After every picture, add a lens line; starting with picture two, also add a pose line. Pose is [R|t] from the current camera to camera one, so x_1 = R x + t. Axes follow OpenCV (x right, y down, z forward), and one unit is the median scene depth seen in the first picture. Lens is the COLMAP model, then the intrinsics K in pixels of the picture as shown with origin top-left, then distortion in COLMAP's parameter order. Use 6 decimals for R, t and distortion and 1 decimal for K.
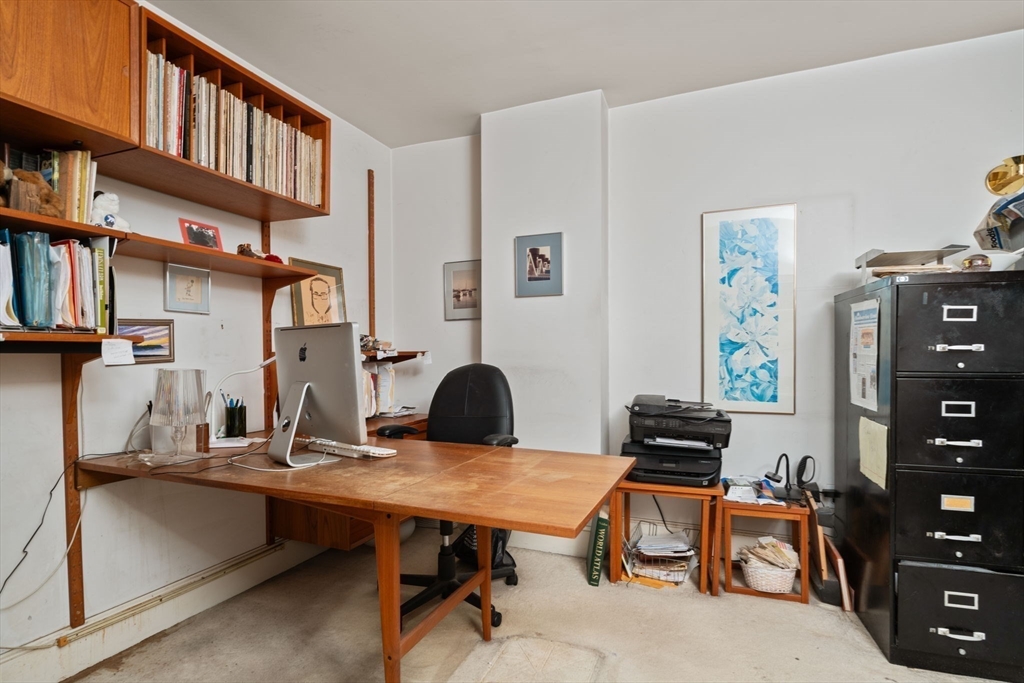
lens RADIAL K [[520.4, 0, 530.9], [0, 520.4, 351.1], [0, 0, 1]] dist [-0.000899, -0.000236]
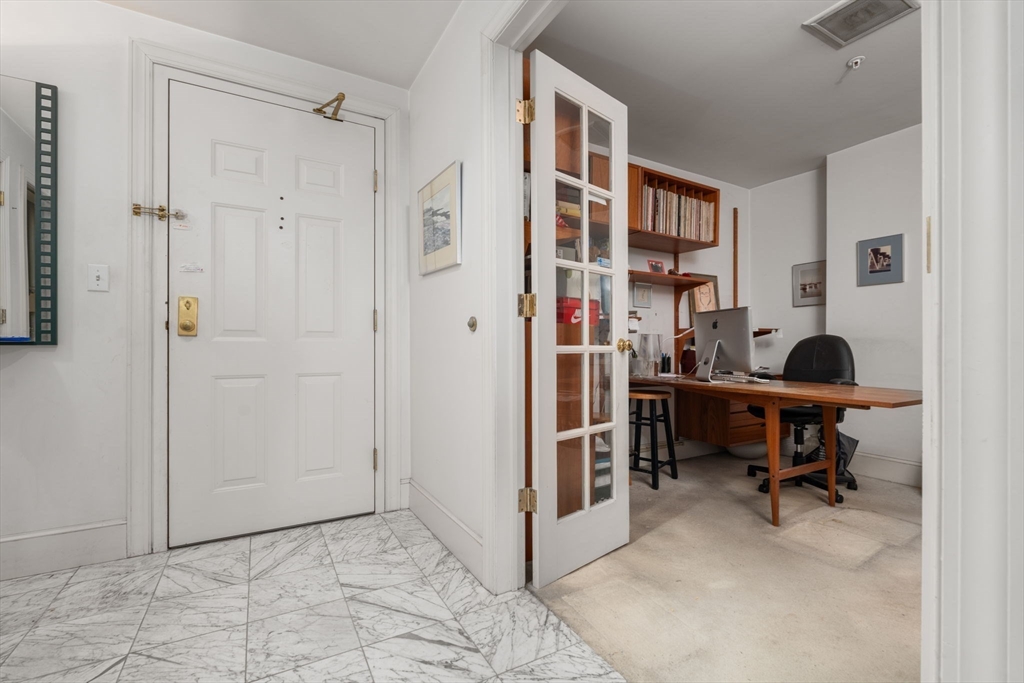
lens RADIAL K [[451.4, 0, 511.1], [0, 451.4, 344.1], [0, 0, 1]] dist [0.000828, 0.000325]
pose [[0.772986, 0.006194, -0.634393, 0.022427], [-0.005321, 0.999980, 0.003279, 0.051536], [0.634401, 0.000841, 0.773004, -0.521352]]
